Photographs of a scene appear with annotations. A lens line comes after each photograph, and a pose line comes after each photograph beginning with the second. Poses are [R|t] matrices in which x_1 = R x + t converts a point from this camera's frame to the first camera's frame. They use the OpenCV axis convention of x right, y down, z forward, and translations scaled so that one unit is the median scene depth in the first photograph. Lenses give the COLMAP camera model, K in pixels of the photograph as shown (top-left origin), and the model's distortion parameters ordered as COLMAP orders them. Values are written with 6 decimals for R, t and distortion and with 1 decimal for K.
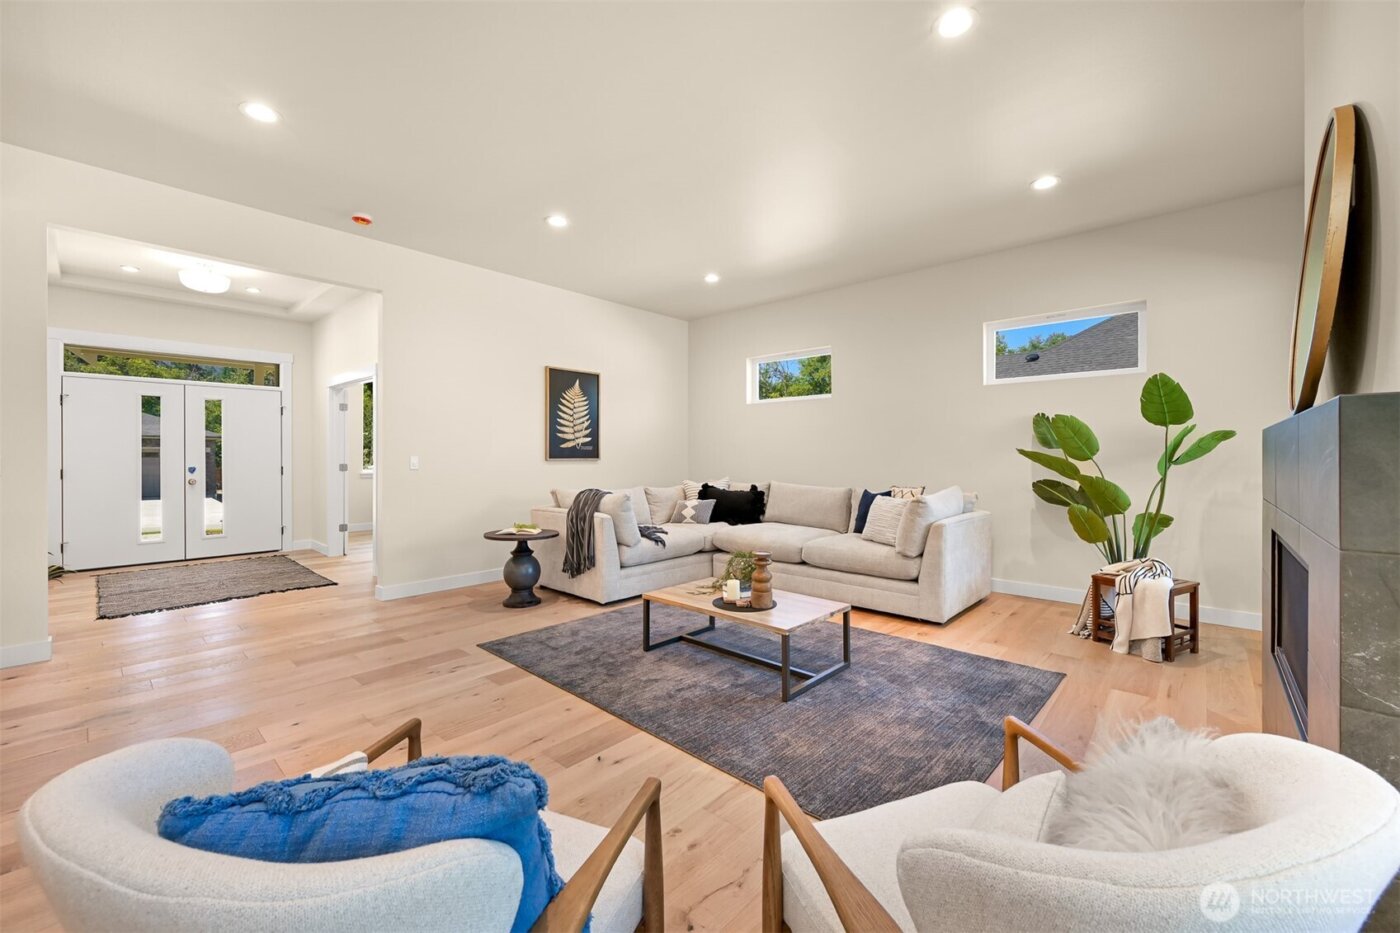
lens RADIAL K [[560.3, 0, 704.8], [0, 560.3, 458.3], [0, 0, 1]] dist [0.003400, 0.000138]
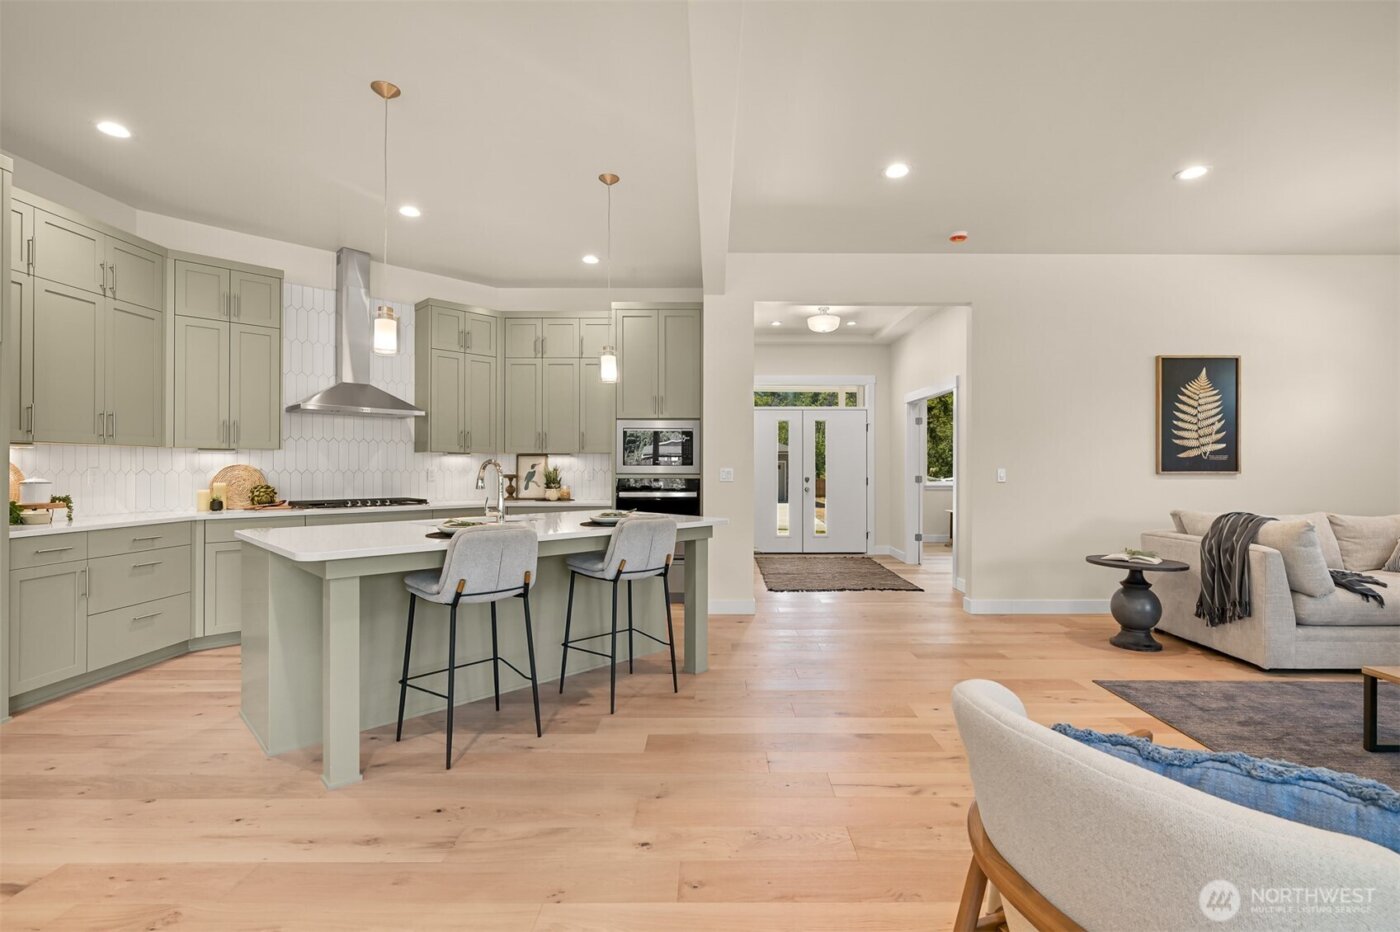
lens RADIAL K [[629.4, 0, 713.3], [0, 629.4, 467.9], [0, 0, 1]] dist [0.002160, -0.000120]
pose [[0.672468, -0.000196, -0.740127, -0.054733], [-0.002787, 0.999992, -0.002796, -0.000418], [0.740121, 0.003943, 0.672462, -0.092521]]
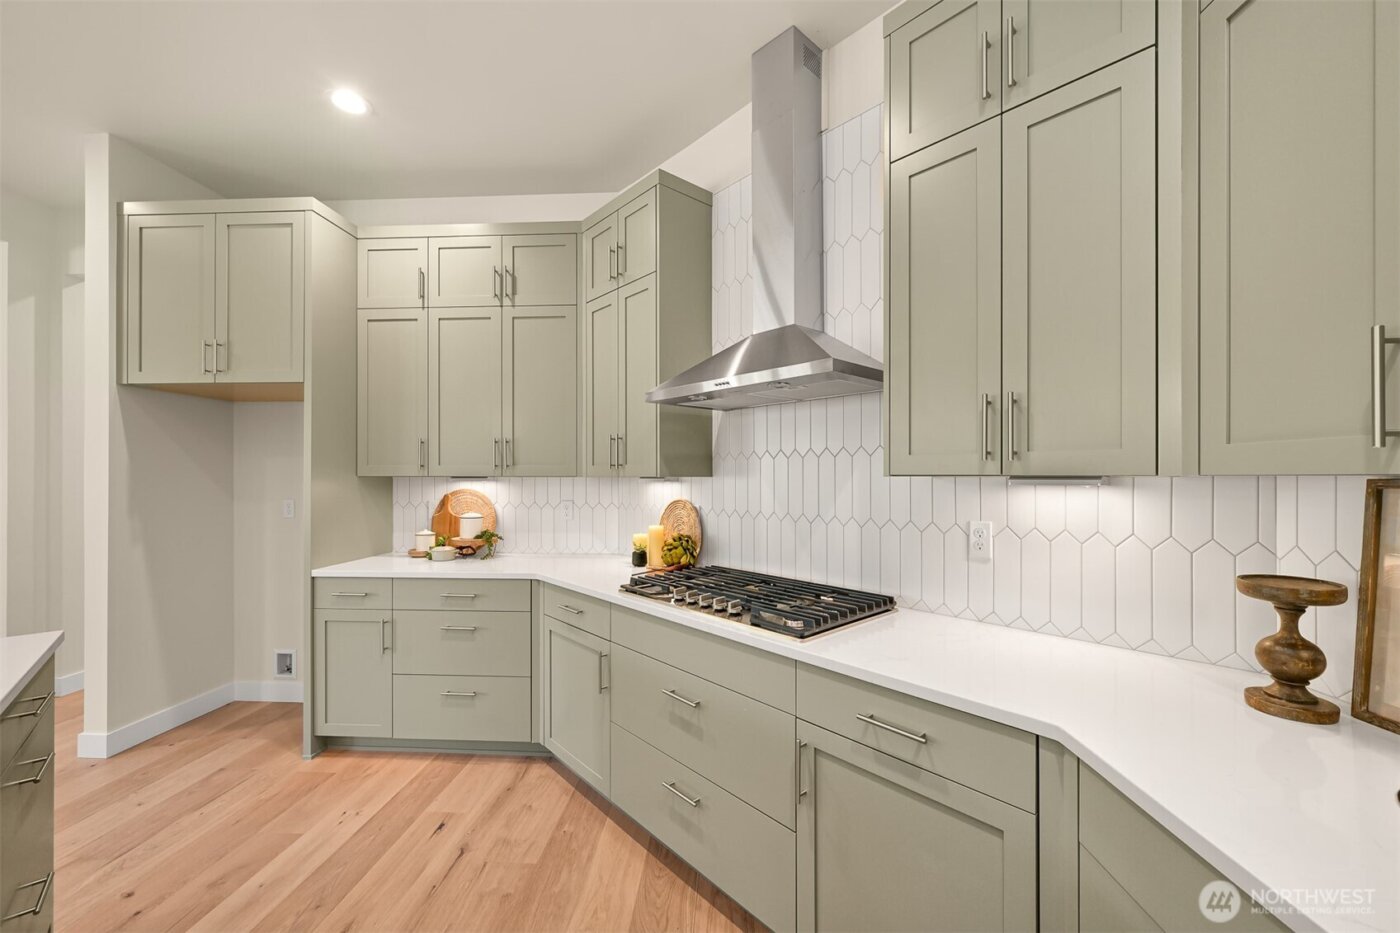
lens RADIAL K [[560.3, 0, 700.6], [0, 560.3, 470.5], [0, 0, 1]] dist [0.003400, 0.000138]
pose [[-0.785089, -0.005875, -0.619356, -0.954772], [-0.001671, 0.999971, -0.007368, -0.032523], [0.619381, -0.004749, -0.785076, 0.496516]]
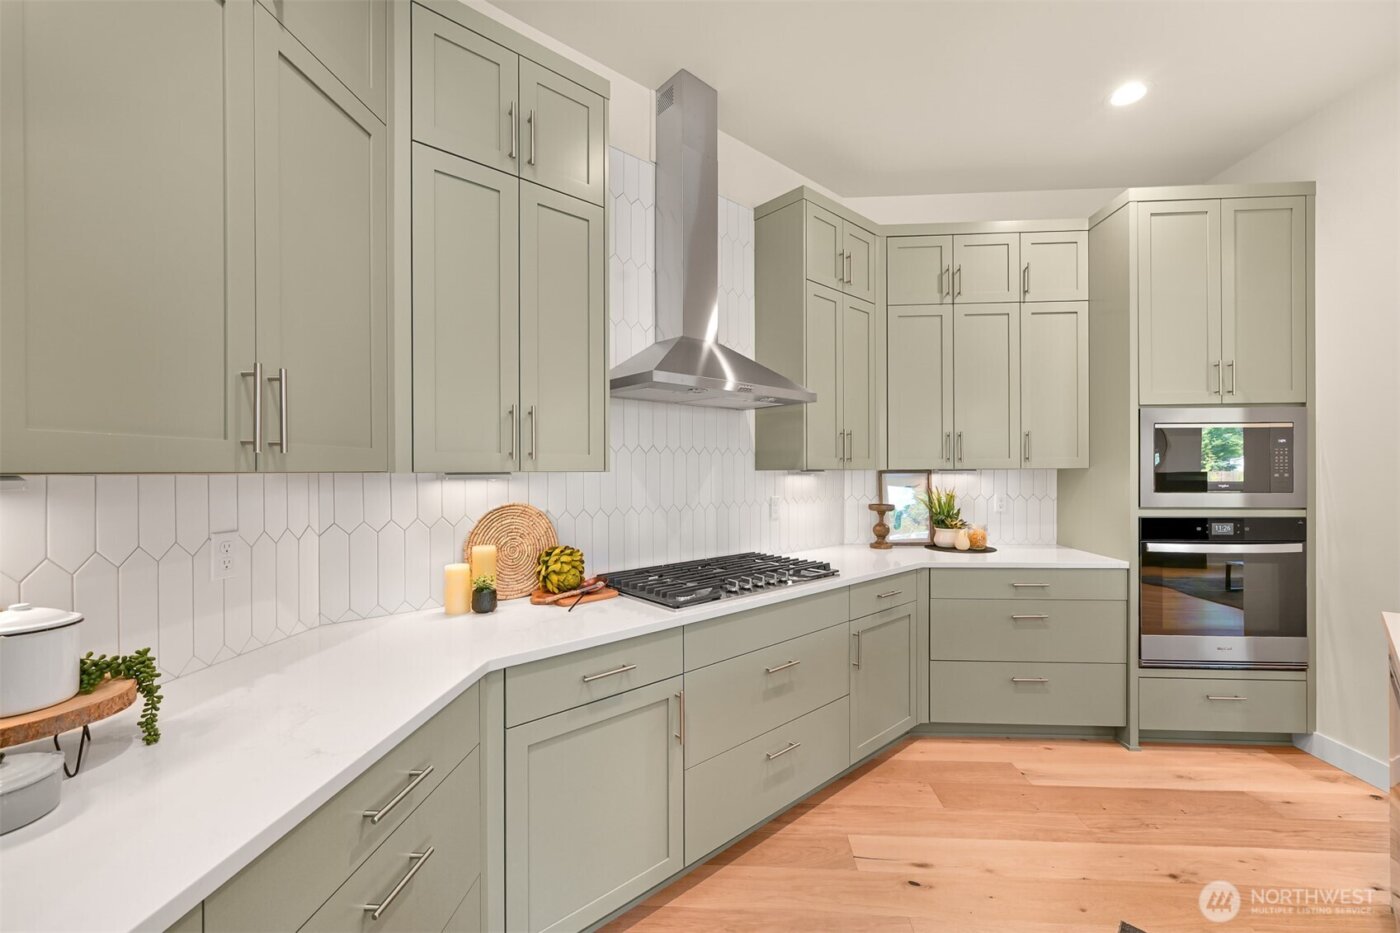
lens RADIAL K [[560.3, 0, 705.7], [0, 560.3, 473.2], [0, 0, 1]] dist [0.003400, 0.000138]
pose [[0.625872, 0.001134, -0.779925, -0.882645], [0.002197, 0.999992, 0.003217, -0.030437], [0.779922, -0.003727, 0.625865, -0.127238]]
